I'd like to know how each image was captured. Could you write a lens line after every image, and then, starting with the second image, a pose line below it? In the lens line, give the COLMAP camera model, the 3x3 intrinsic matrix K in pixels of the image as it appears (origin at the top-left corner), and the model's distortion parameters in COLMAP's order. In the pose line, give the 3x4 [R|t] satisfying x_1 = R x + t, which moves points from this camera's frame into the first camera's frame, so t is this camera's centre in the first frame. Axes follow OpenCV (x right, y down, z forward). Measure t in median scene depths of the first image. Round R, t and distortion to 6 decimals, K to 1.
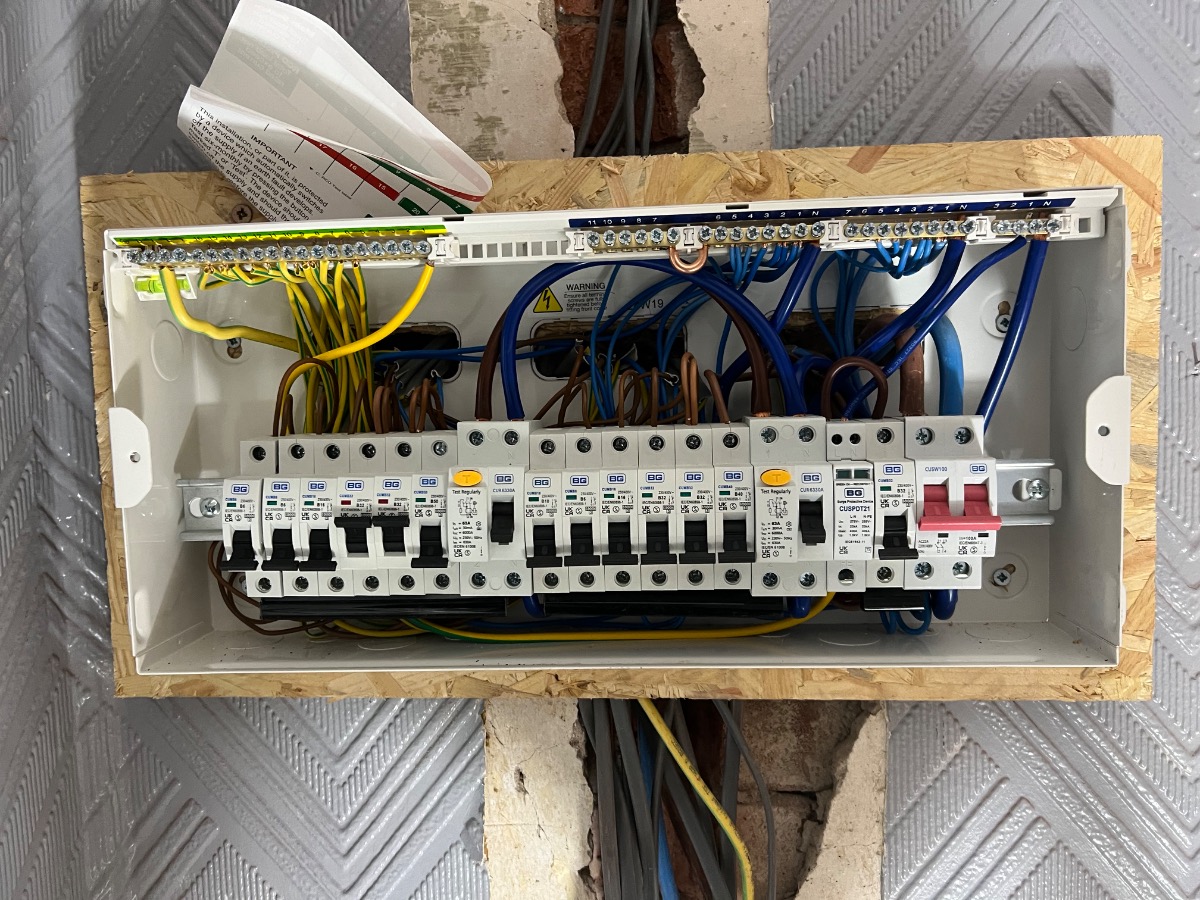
lens RADIAL K [[912.4, 0, 597.9], [0, 912.4, 439.5], [0, 0, 1]] dist [0.004615, -0.024059]
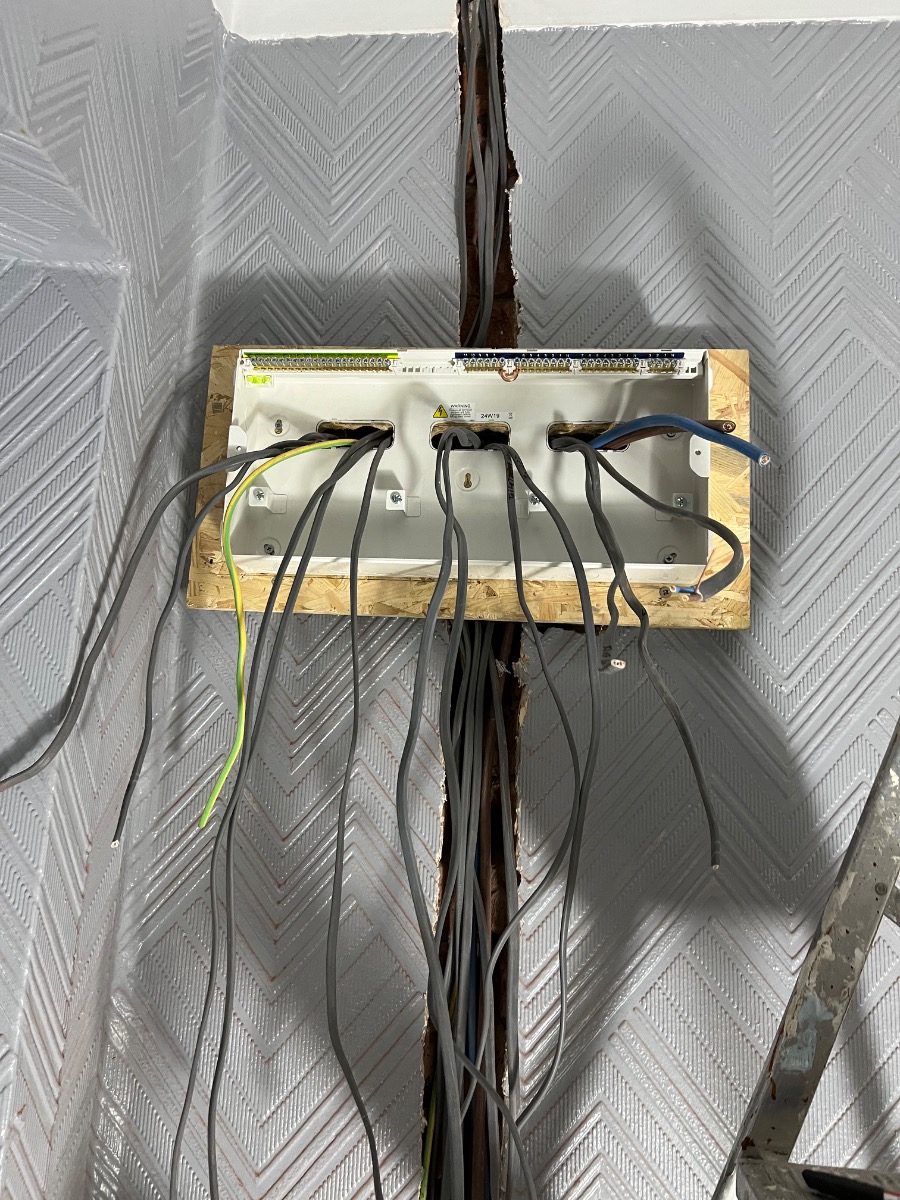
lens RADIAL K [[912.4, 0, 447.1], [0, 912.4, 603.0], [0, 0, 1]] dist [0.004615, -0.024059]
pose [[0.996567, 0.071249, -0.042161, 0.084067], [-0.079723, 0.963205, -0.256673, 0.896849], [0.022322, 0.259154, 0.965578, -0.953829]]
